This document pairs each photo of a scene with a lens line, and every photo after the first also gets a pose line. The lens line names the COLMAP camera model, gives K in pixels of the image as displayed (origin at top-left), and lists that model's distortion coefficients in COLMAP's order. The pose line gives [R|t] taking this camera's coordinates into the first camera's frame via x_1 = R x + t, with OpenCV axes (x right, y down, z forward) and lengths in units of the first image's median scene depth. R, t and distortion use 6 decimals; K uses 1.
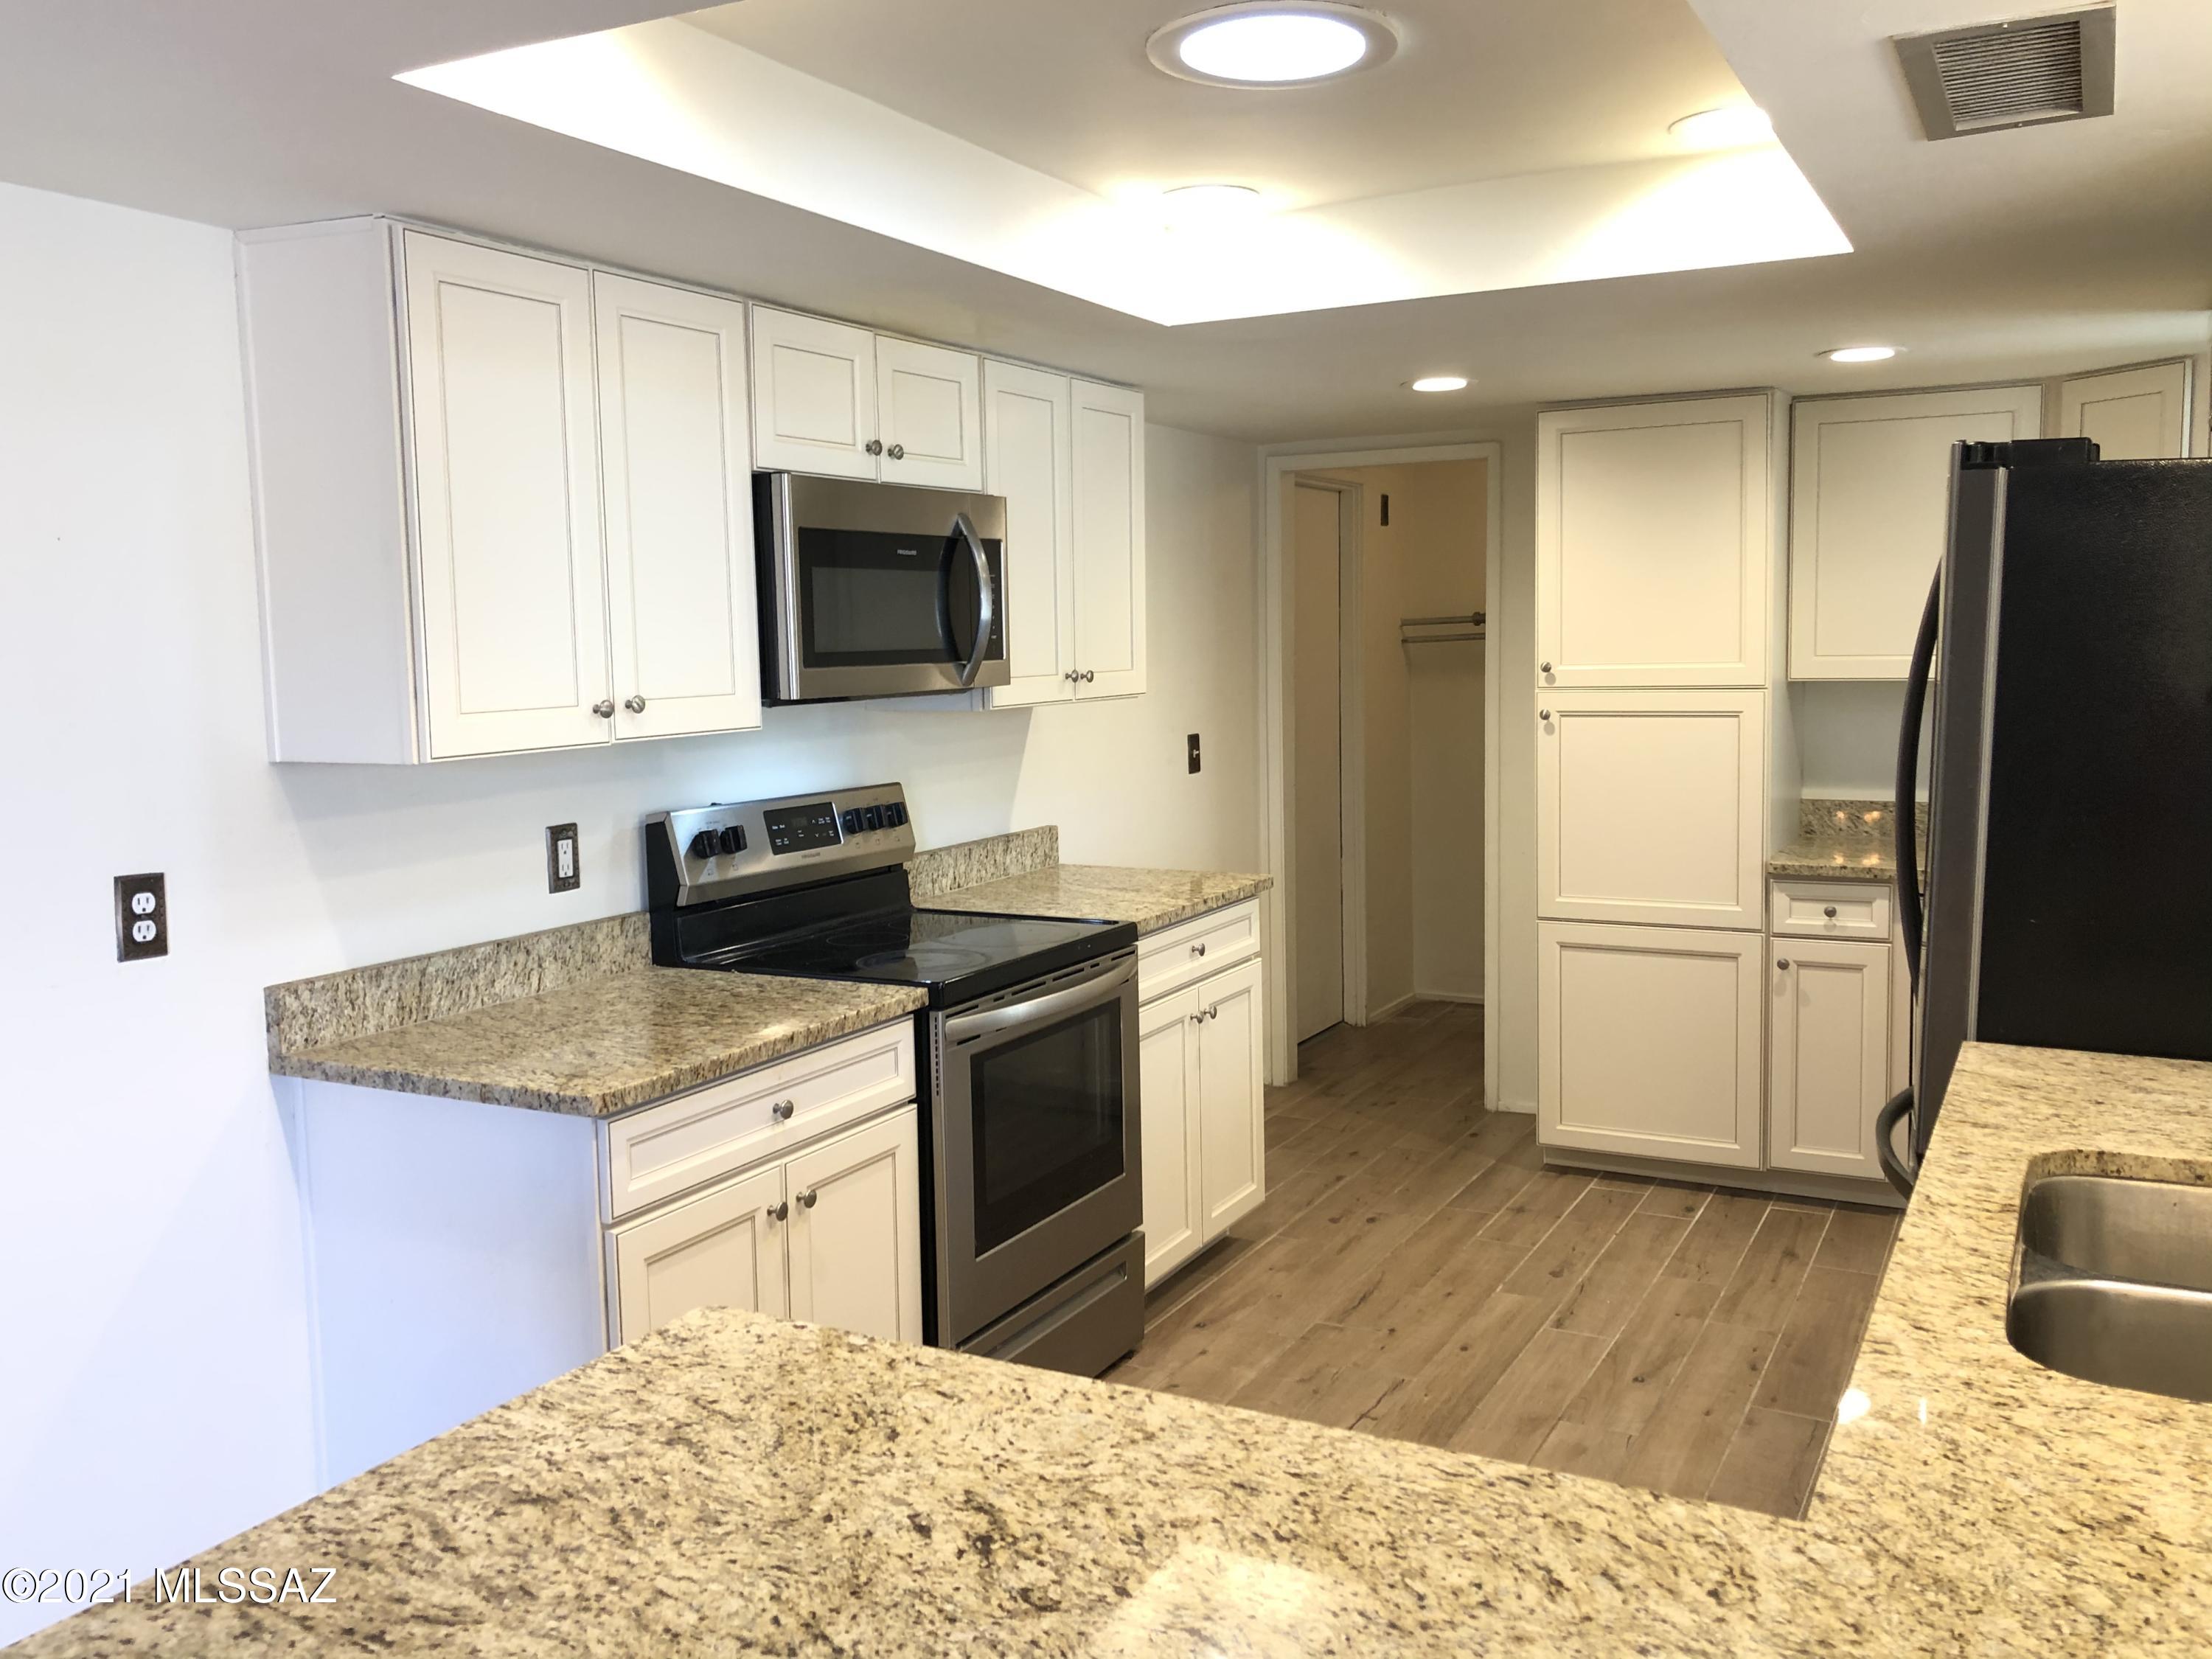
lens RADIAL K [[1842.1, 0, 1092.9], [0, 1842.1, 814.5], [0, 0, 1]] dist [0.020179, -0.010507]
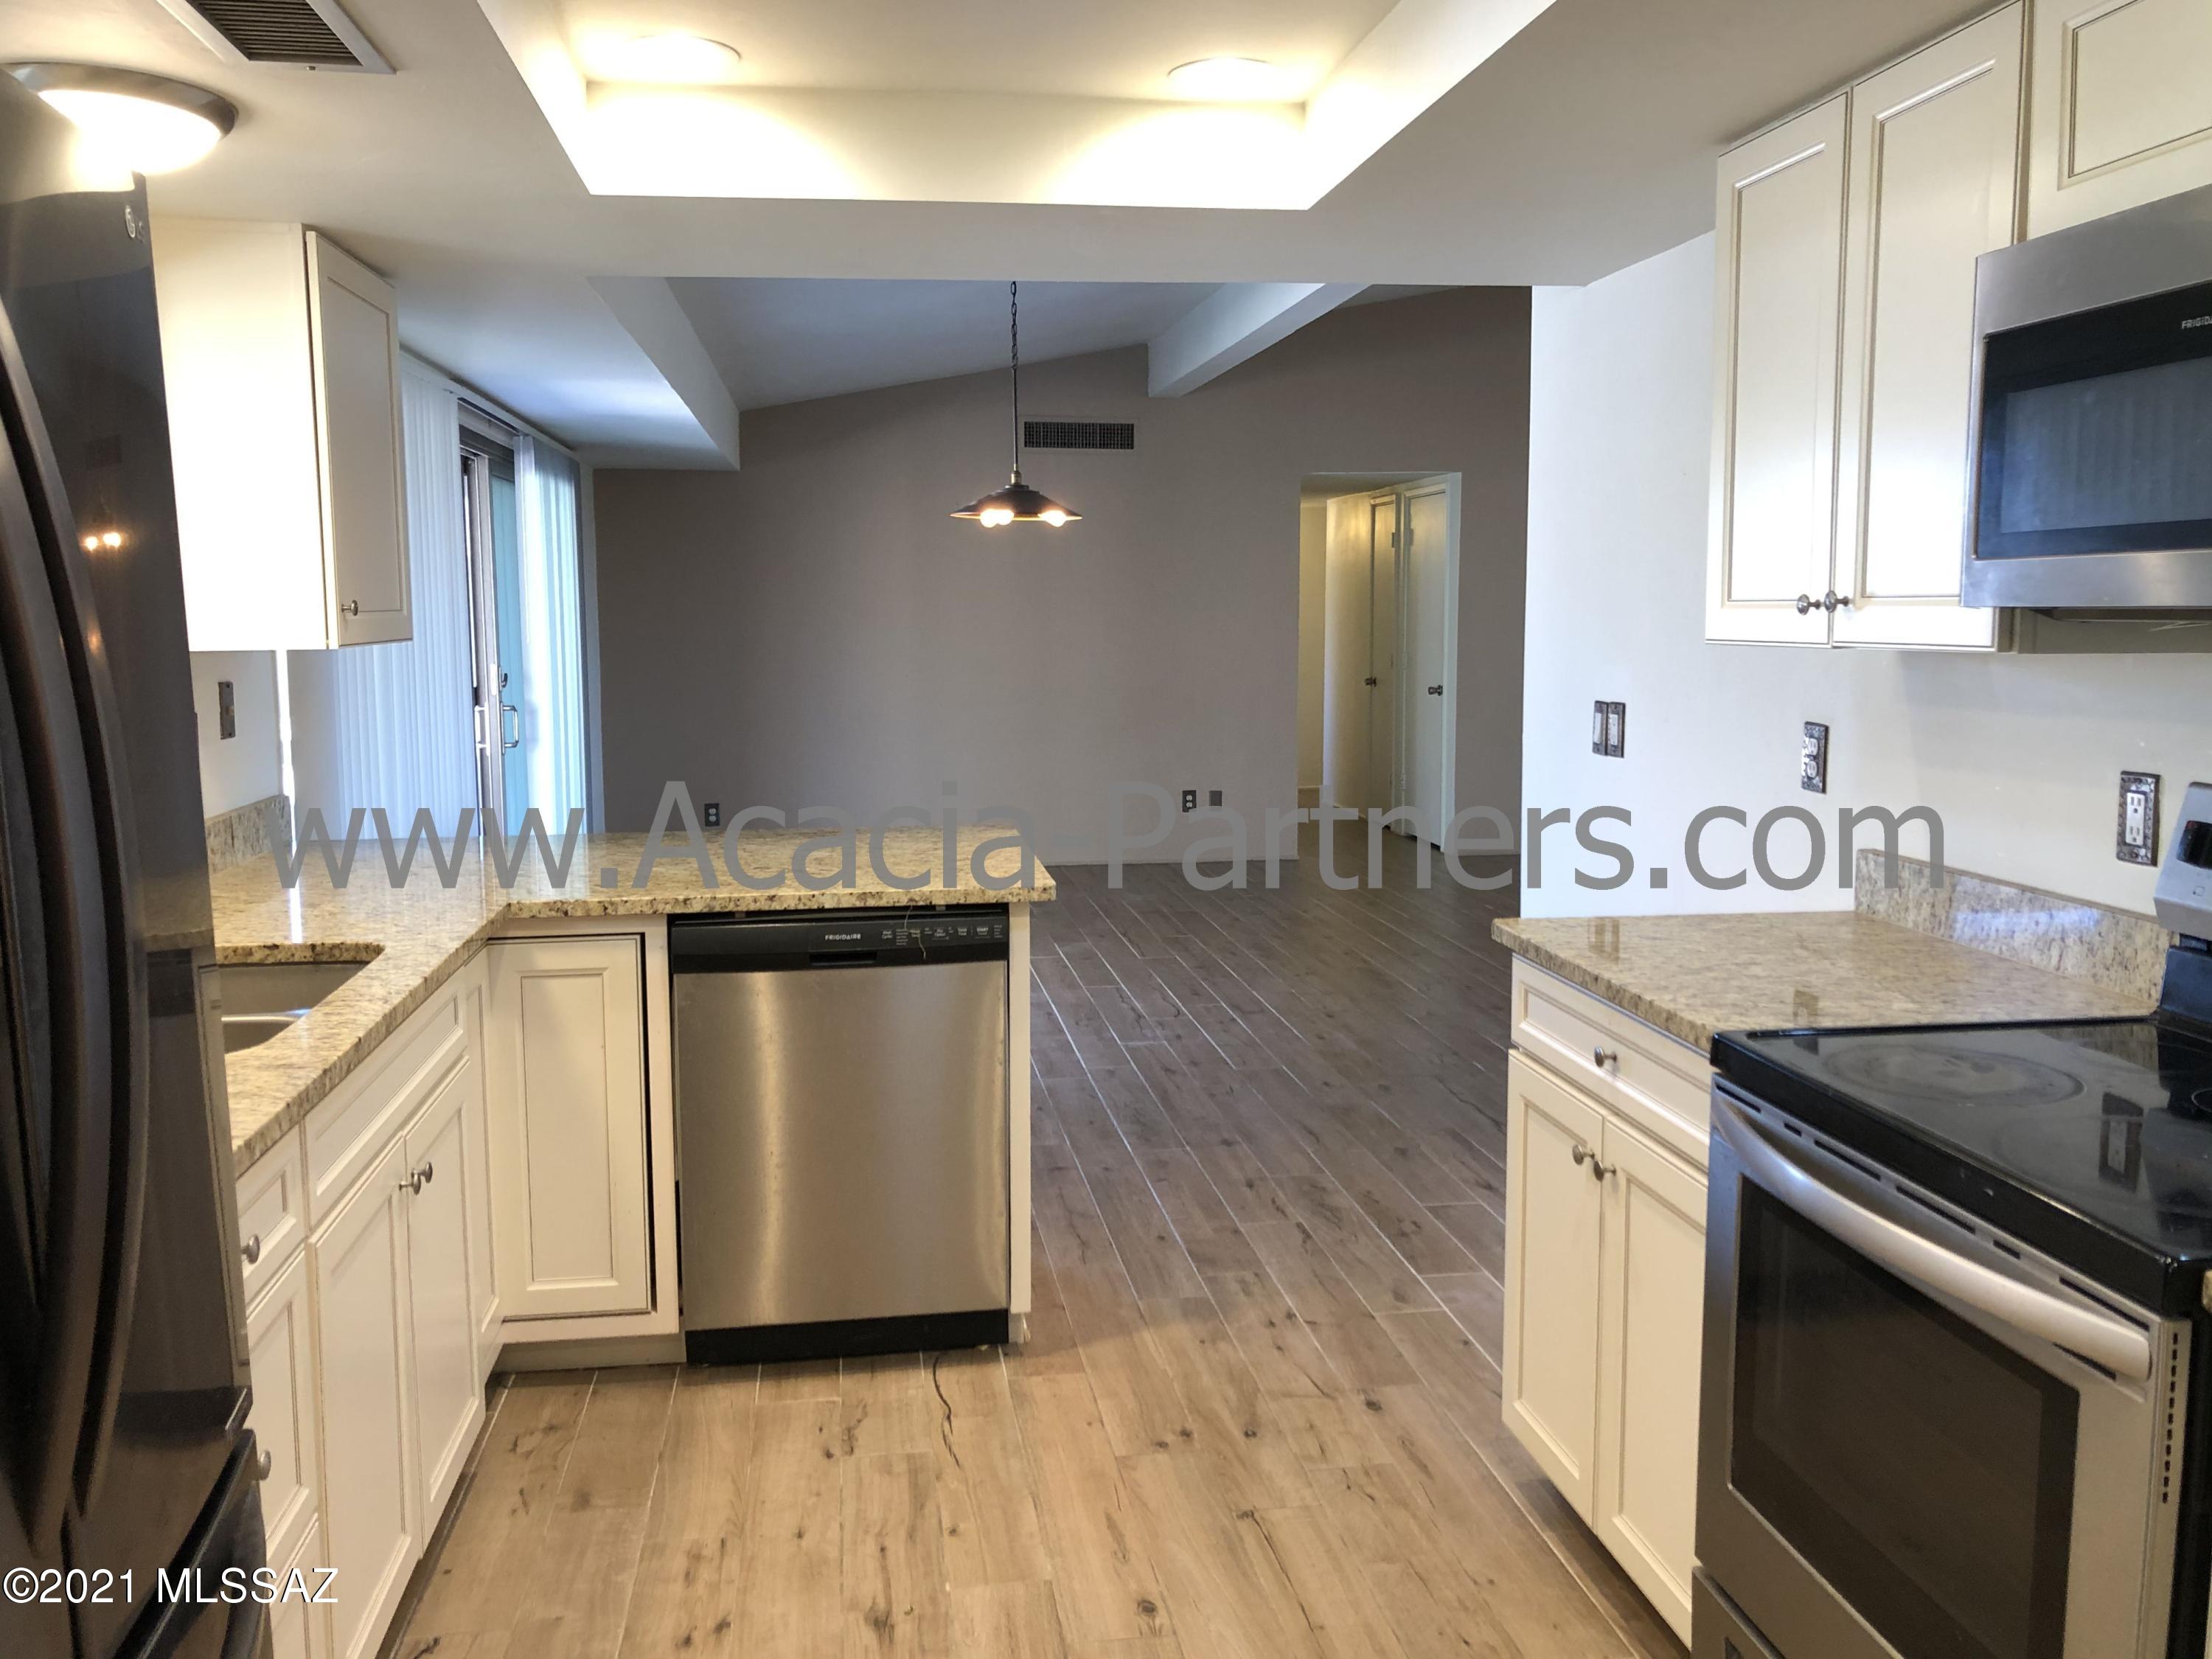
lens RADIAL K [[1821.6, 0, 1100.6], [0, 1821.6, 790.8], [0, 0, 1]] dist [0.097620, -0.000518]
pose [[-0.812509, 0.077907, -0.577720, 0.454826], [-0.040794, 0.981001, 0.189664, -0.106600], [0.581520, 0.177671, -0.793894, 1.277657]]
